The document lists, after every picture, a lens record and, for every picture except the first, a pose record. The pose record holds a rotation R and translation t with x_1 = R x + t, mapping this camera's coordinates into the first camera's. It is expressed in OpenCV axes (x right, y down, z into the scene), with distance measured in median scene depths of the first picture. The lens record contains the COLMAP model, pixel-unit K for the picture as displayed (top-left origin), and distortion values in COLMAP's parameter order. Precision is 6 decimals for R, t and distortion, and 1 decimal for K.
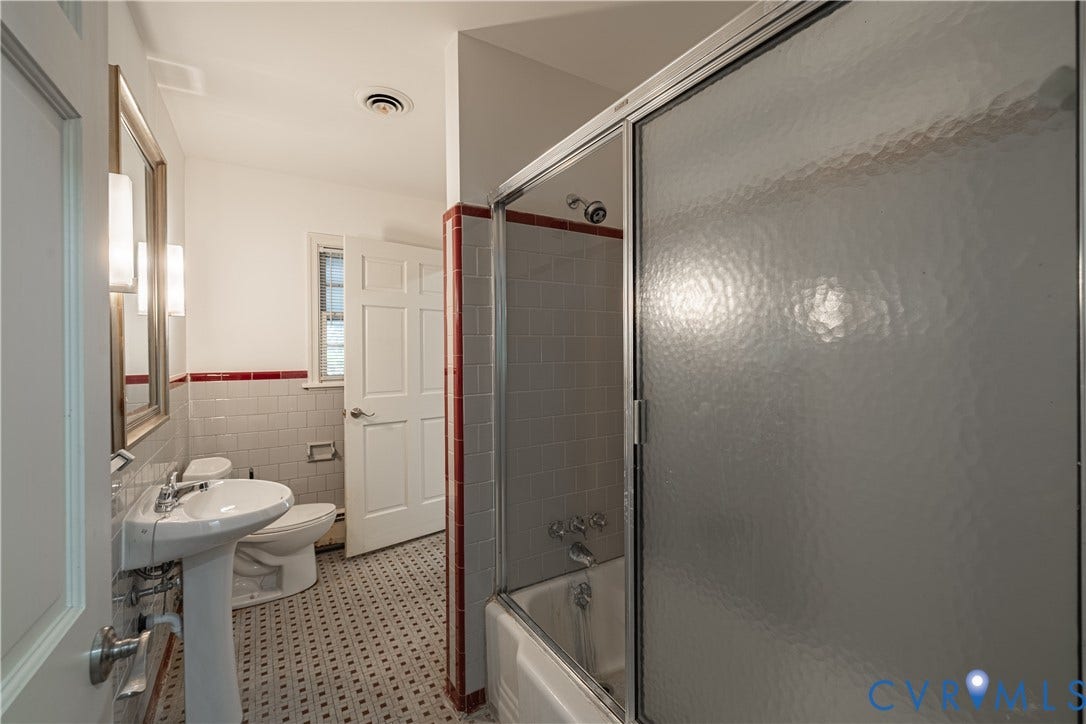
lens RADIAL K [[451.2, 0, 543.6], [0, 451.2, 355.1], [0, 0, 1]] dist [-0.000049, 0.000315]
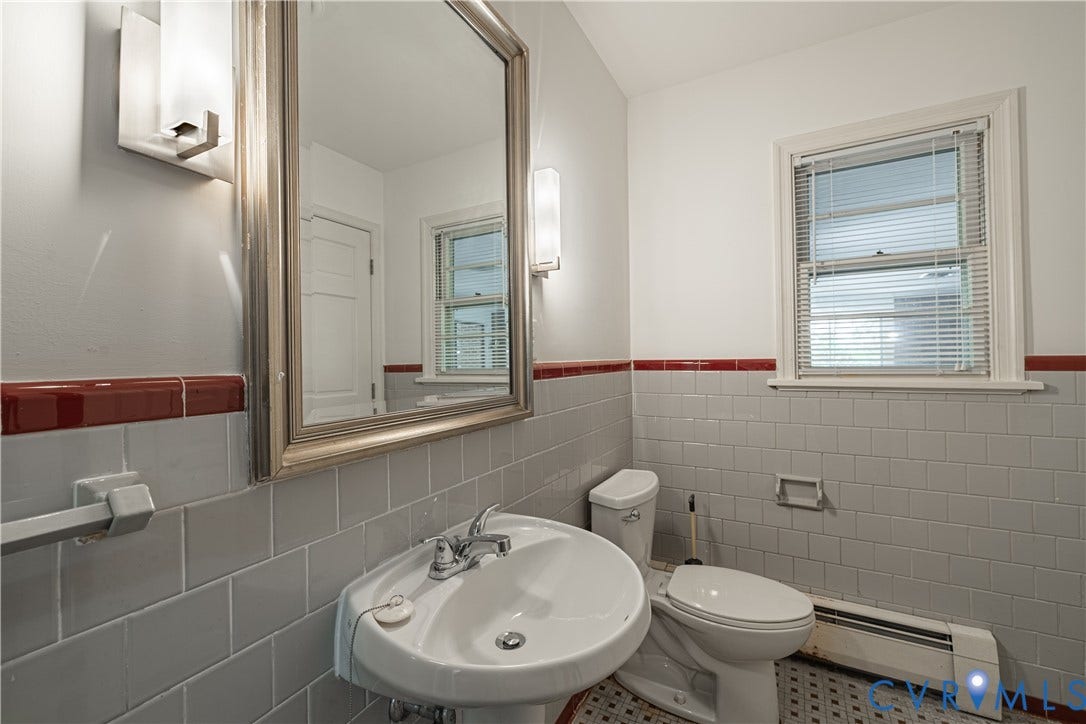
lens RADIAL K [[451.2, 0, 544.6], [0, 451.2, 354.1], [0, 0, 1]] dist [-0.000049, 0.000315]
pose [[0.478872, -0.008862, -0.877840, -0.121310], [0.002219, 0.999958, -0.008885, 0.032377], [0.877882, 0.002307, 0.478872, 0.405611]]
